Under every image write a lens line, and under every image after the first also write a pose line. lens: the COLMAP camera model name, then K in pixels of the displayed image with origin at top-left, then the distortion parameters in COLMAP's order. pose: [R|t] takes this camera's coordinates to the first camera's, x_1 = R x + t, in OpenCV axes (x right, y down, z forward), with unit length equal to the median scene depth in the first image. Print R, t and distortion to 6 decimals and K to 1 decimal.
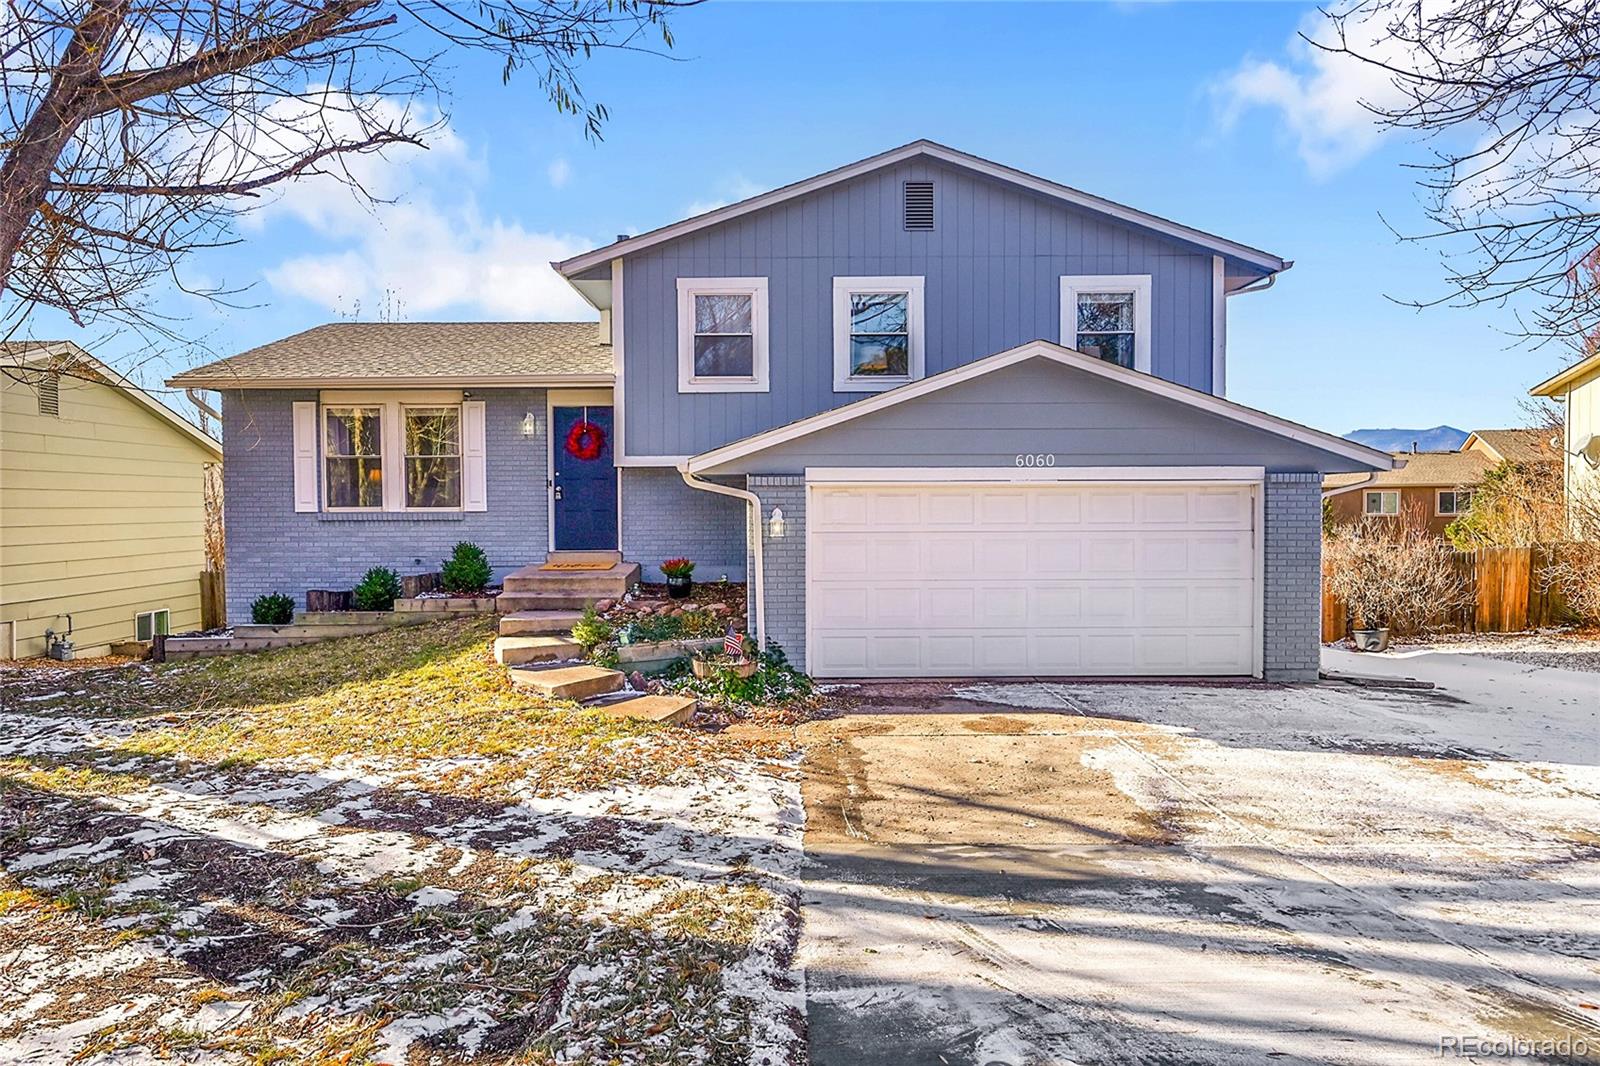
lens RADIAL K [[1014.3, 0, 788.2], [0, 1014.3, 530.1], [0, 0, 1]] dist [-0.004172, 0.003056]
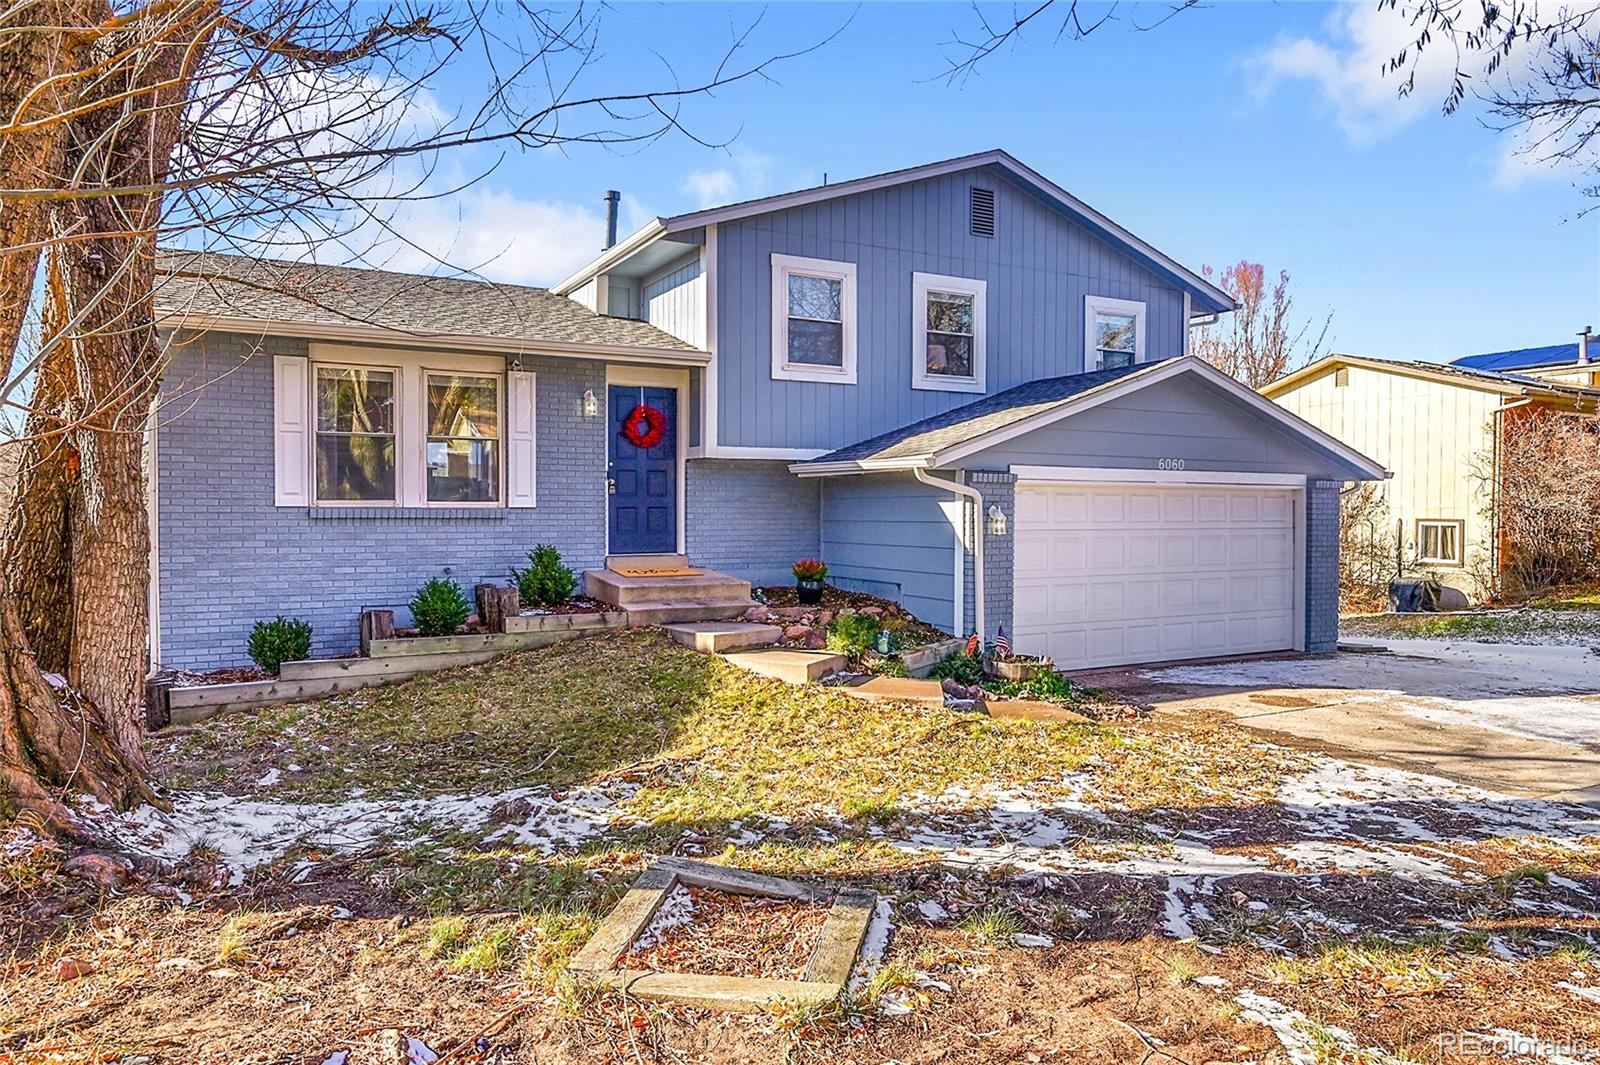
lens RADIAL K [[1060.1, 0, 798.1], [0, 1060.1, 525.9], [0, 0, 1]] dist [-0.001684, 0.000455]
pose [[0.873231, -0.000031, 0.487306, -0.573714], [0.004727, 0.999953, -0.008407, 0.004984], [-0.487283, 0.009645, 0.873191, 0.165794]]
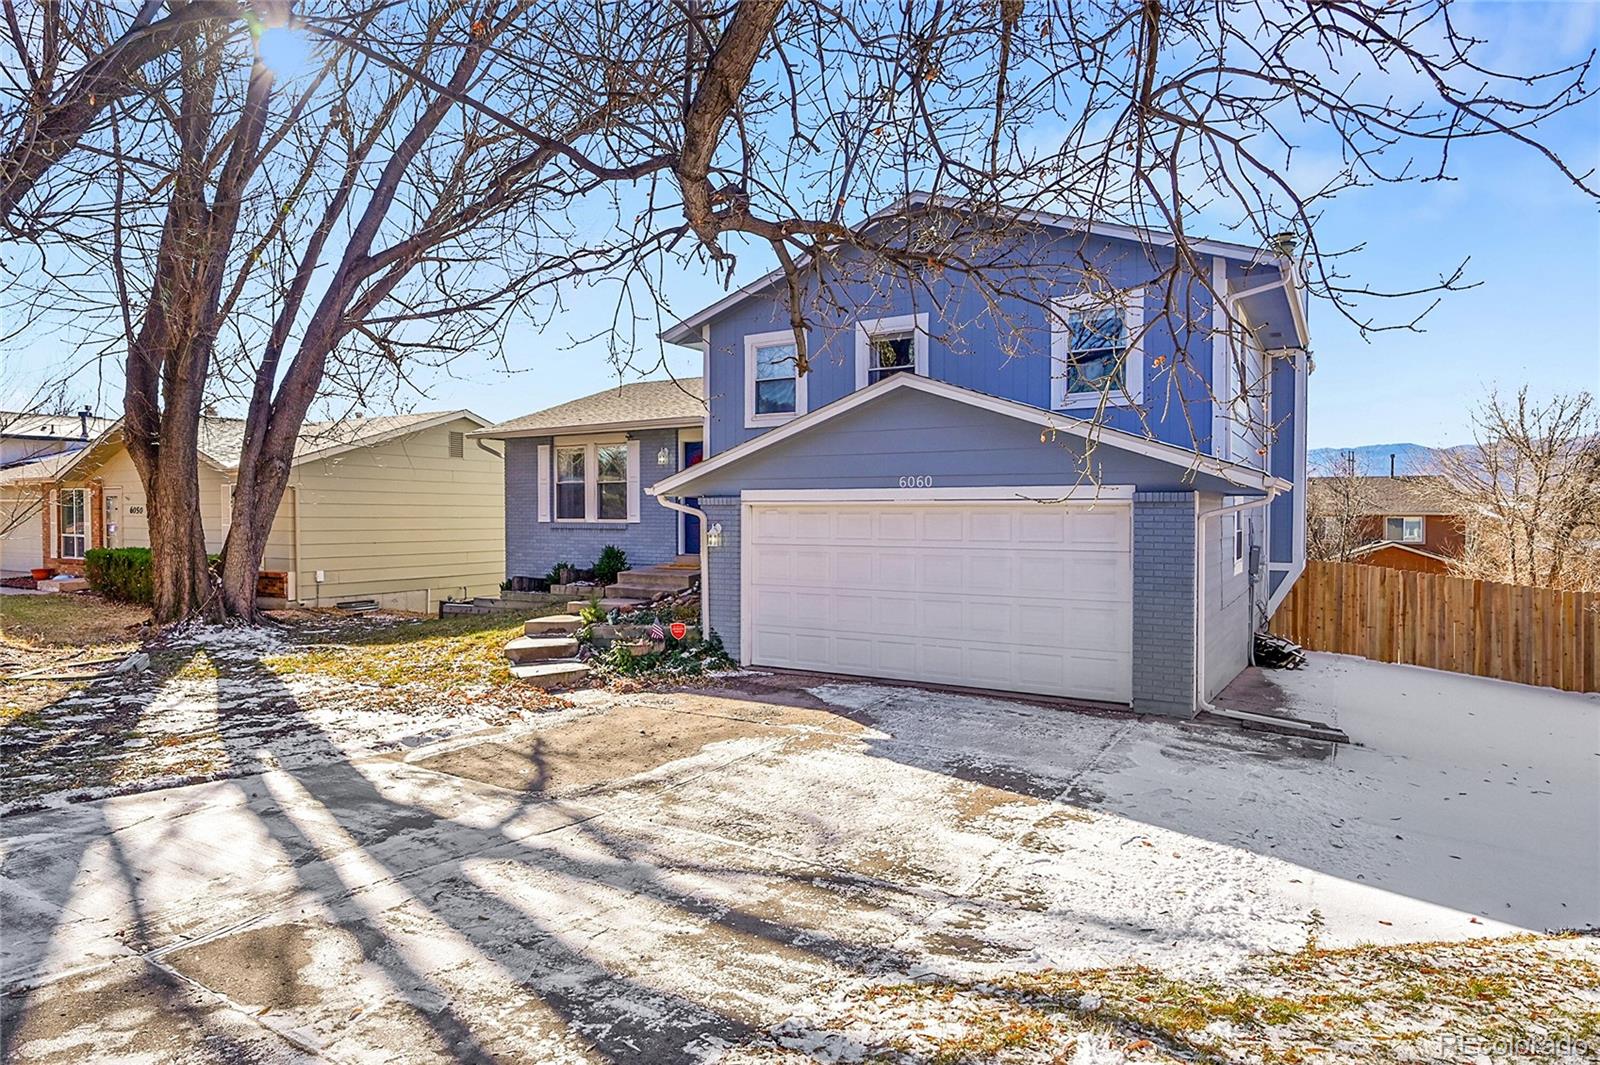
lens RADIAL K [[908.7, 0, 815.4], [0, 908.7, 531.4], [0, 0, 1]] dist [-0.014646, -0.001362]
pose [[0.862673, 0.015848, -0.505514, 0.547987], [-0.020671, 0.999779, -0.003933, -0.008292], [0.505340, 0.013842, 0.862809, 0.095892]]
